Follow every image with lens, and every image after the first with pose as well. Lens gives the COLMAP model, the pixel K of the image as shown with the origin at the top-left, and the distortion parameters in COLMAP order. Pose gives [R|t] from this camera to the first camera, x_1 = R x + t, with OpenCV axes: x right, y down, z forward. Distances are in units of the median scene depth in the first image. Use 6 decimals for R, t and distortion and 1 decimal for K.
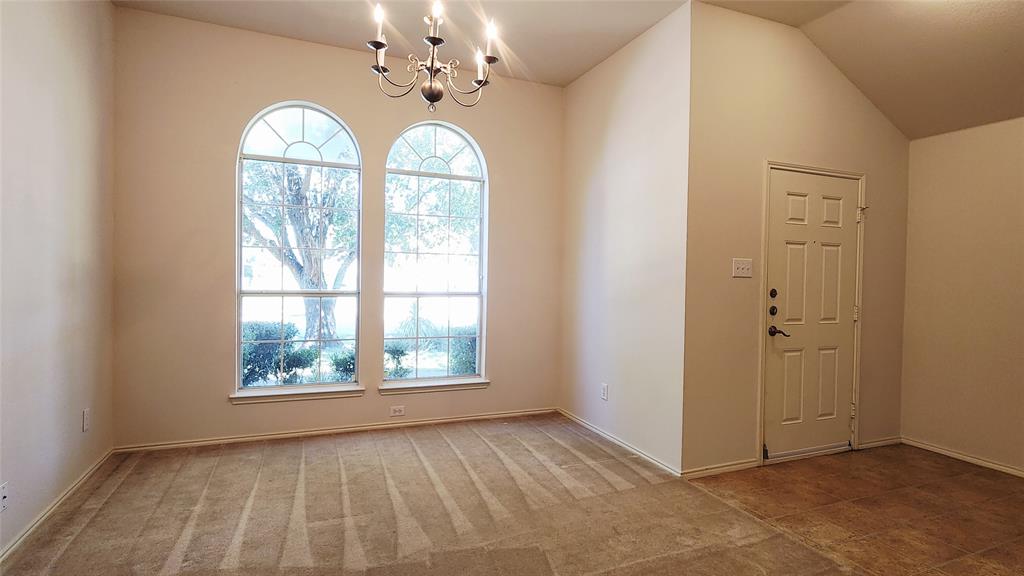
lens RADIAL K [[509.8, 0, 510.5], [0, 509.8, 285.0], [0, 0, 1]] dist [0.003578, -0.000526]
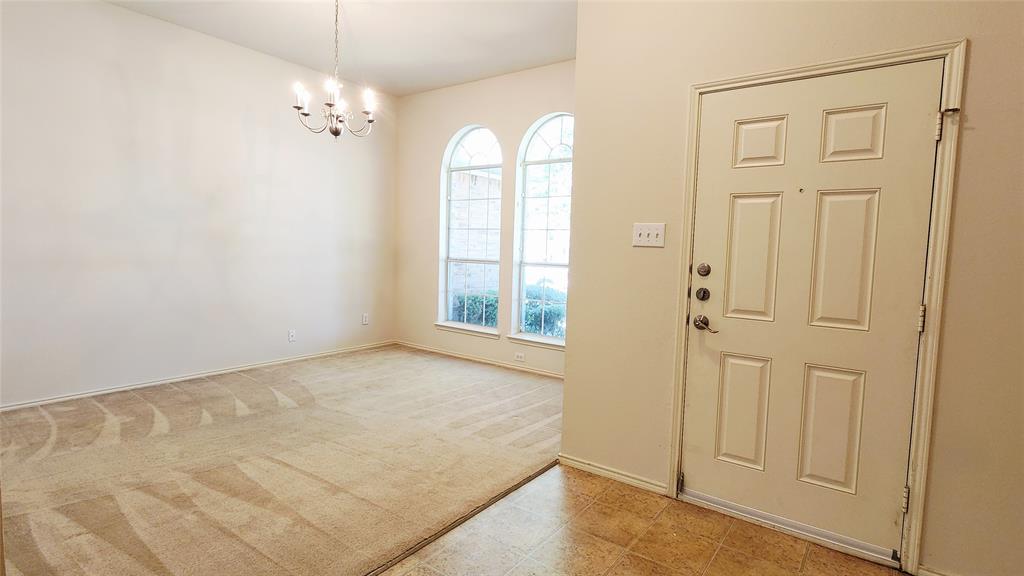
lens RADIAL K [[509.8, 0, 510.5], [0, 509.8, 285.0], [0, 0, 1]] dist [0.003578, -0.000526]
pose [[0.512914, 0.060679, -0.856293, 0.969055], [-0.035078, 0.998147, 0.049719, 0.010992], [0.857723, 0.004535, 0.514092, 0.394651]]
